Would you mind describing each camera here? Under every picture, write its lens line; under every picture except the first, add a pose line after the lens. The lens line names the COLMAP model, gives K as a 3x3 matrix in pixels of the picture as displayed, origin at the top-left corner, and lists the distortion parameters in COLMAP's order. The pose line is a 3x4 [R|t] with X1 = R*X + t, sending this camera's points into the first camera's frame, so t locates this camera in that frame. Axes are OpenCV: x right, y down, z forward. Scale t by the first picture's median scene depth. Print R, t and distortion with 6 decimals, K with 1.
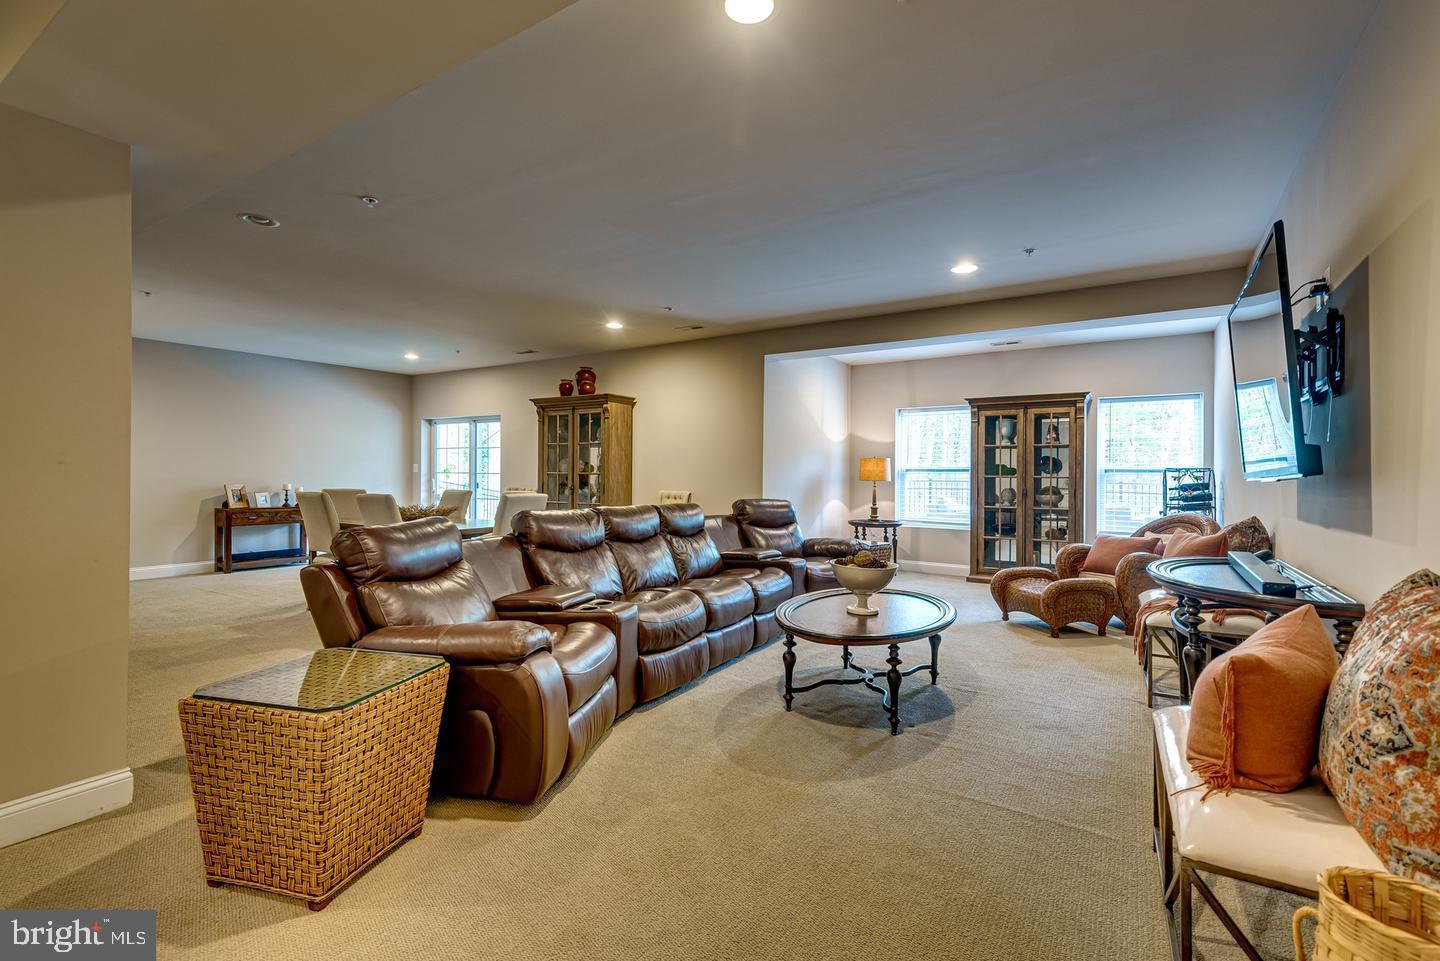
lens RADIAL K [[650.7, 0, 717.3], [0, 650.7, 477.0], [0, 0, 1]] dist [0.005007, -0.000110]
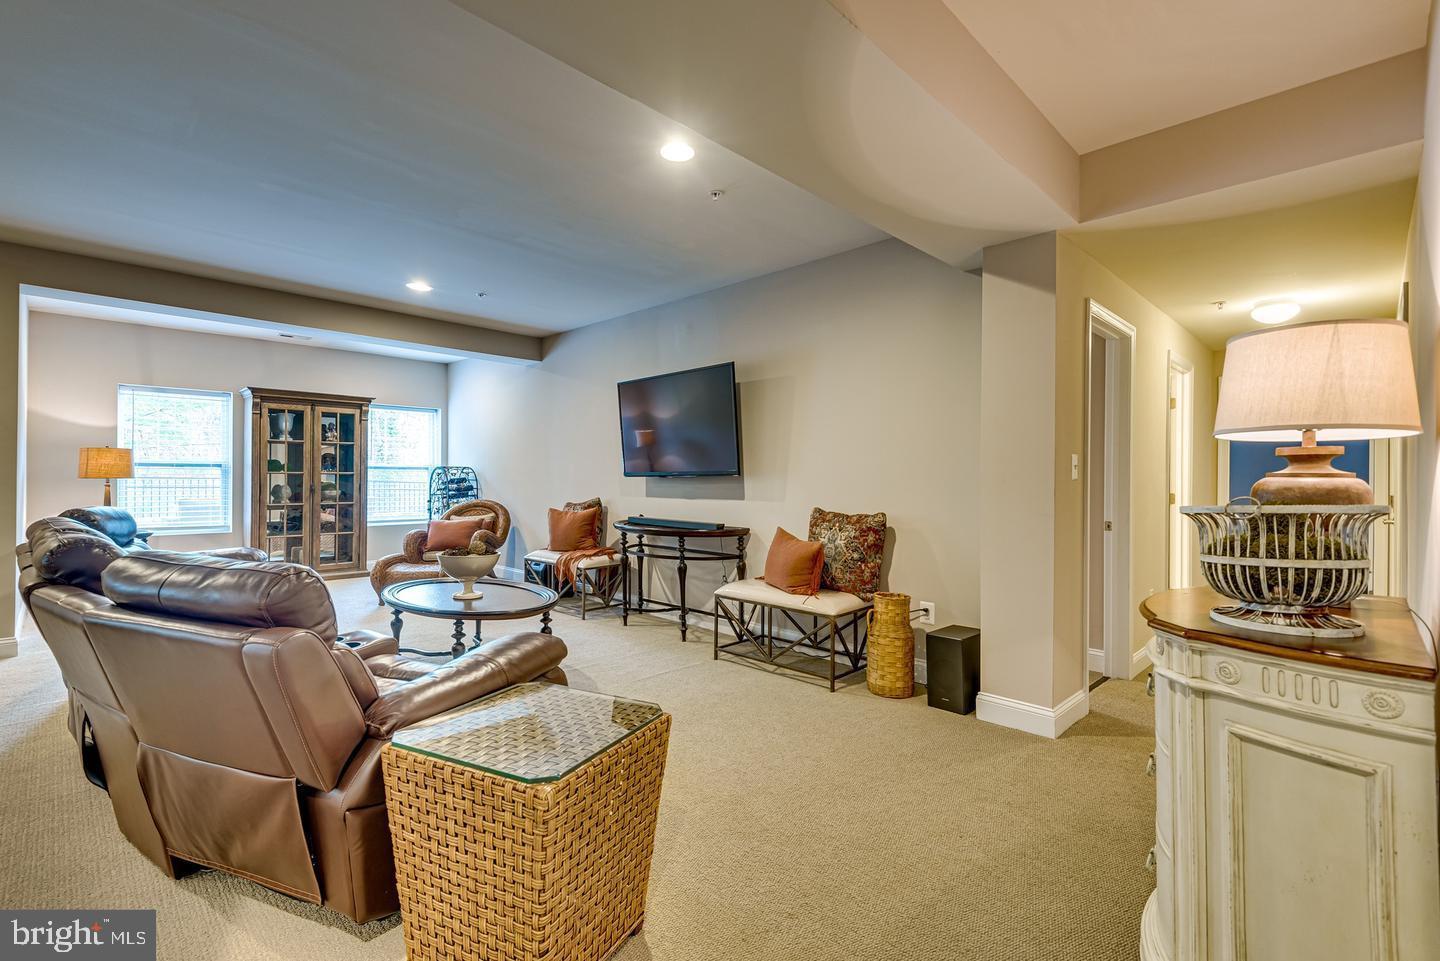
lens RADIAL K [[650.7, 0, 719.2], [0, 650.7, 475.5], [0, 0, 1]] dist [0.005007, -0.000110]
pose [[0.208881, -0.002777, 0.977937, -0.392513], [-0.002884, 0.999990, 0.003455, -0.001731], [-0.977937, -0.003542, 0.208871, 0.175213]]
